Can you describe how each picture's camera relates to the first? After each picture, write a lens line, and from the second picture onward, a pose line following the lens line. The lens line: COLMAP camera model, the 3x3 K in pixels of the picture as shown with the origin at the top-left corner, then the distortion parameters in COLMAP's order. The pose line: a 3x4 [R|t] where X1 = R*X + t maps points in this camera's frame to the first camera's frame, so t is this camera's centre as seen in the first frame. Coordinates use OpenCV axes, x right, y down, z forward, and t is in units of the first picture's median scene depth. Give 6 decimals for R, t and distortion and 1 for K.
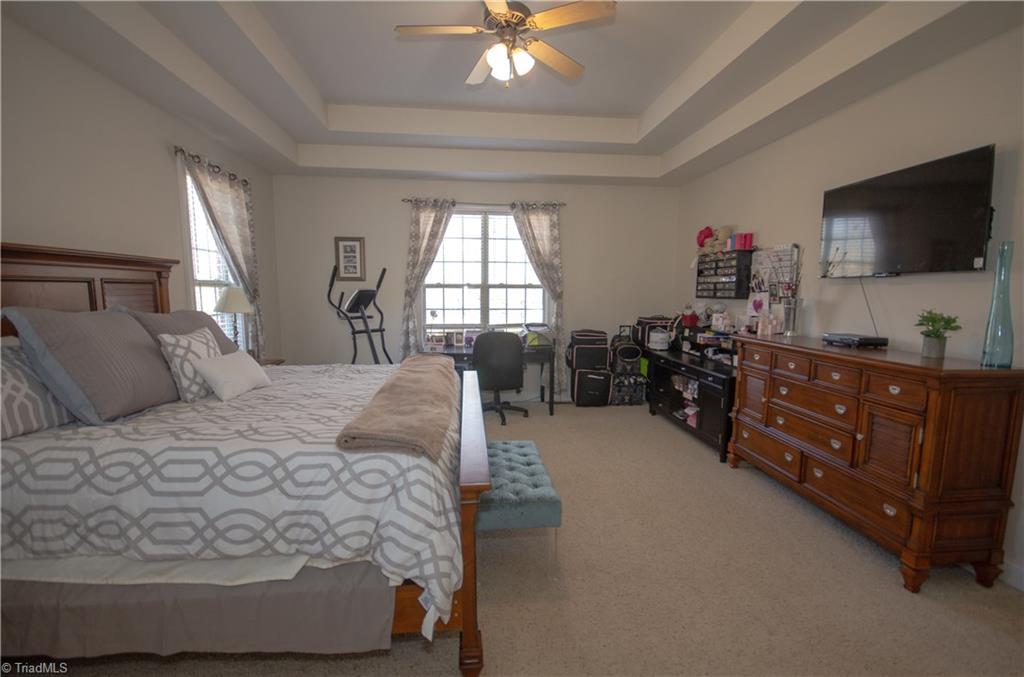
lens RADIAL K [[451.9, 0, 507.7], [0, 451.9, 340.6], [0, 0, 1]] dist [0.000414, -0.004123]
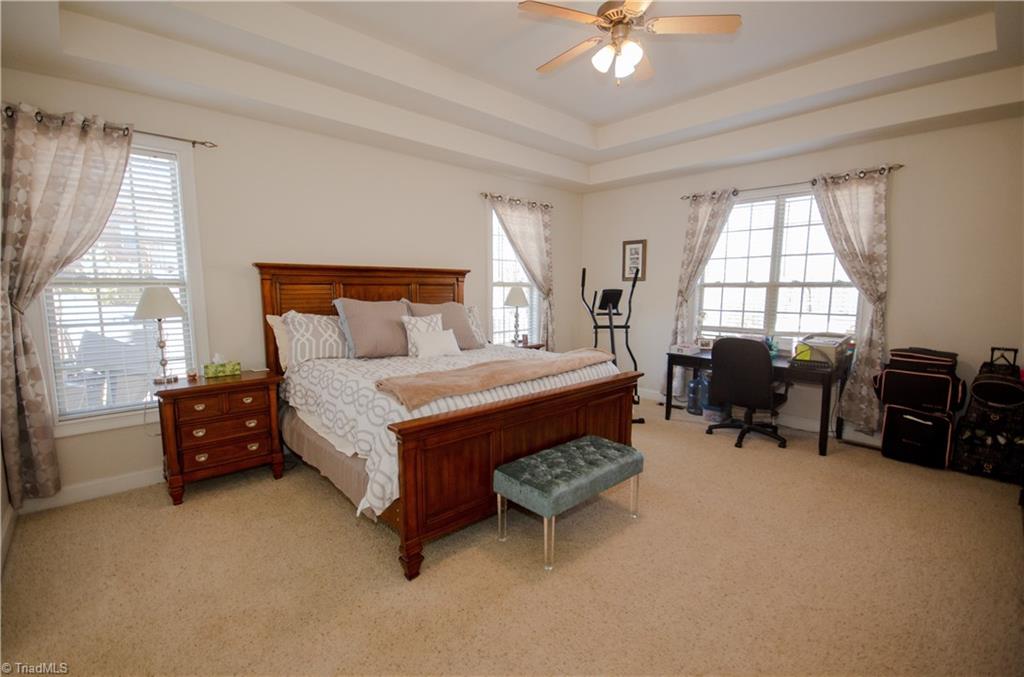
lens RADIAL K [[451.9, 0, 507.5], [0, 451.9, 337.6], [0, 0, 1]] dist [0.000414, -0.004123]
pose [[0.606160, 0.083727, -0.790923, 0.338759], [-0.087744, 0.995413, 0.038128, -0.012456], [0.790488, 0.046287, 0.610726, 0.111051]]
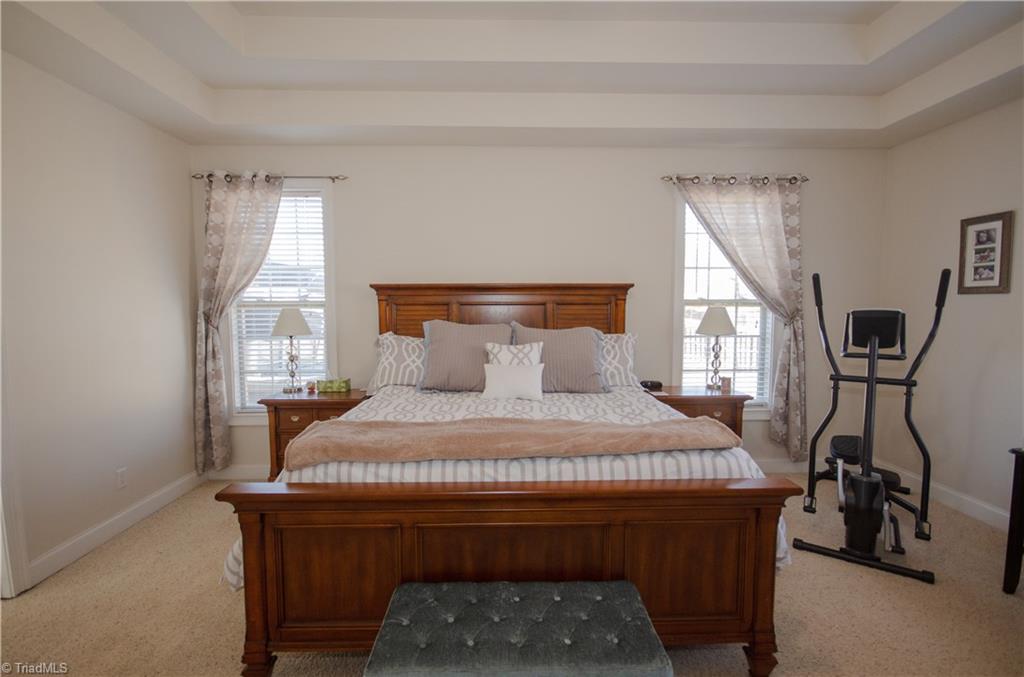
lens RADIAL K [[451.9, 0, 518.7], [0, 451.9, 343.0], [0, 0, 1]] dist [0.000414, -0.004123]
pose [[-0.065426, 0.072306, -0.995234, 0.247805], [-0.109745, 0.990799, 0.079198, -0.053998], [0.991804, 0.114404, -0.056889, 0.479682]]
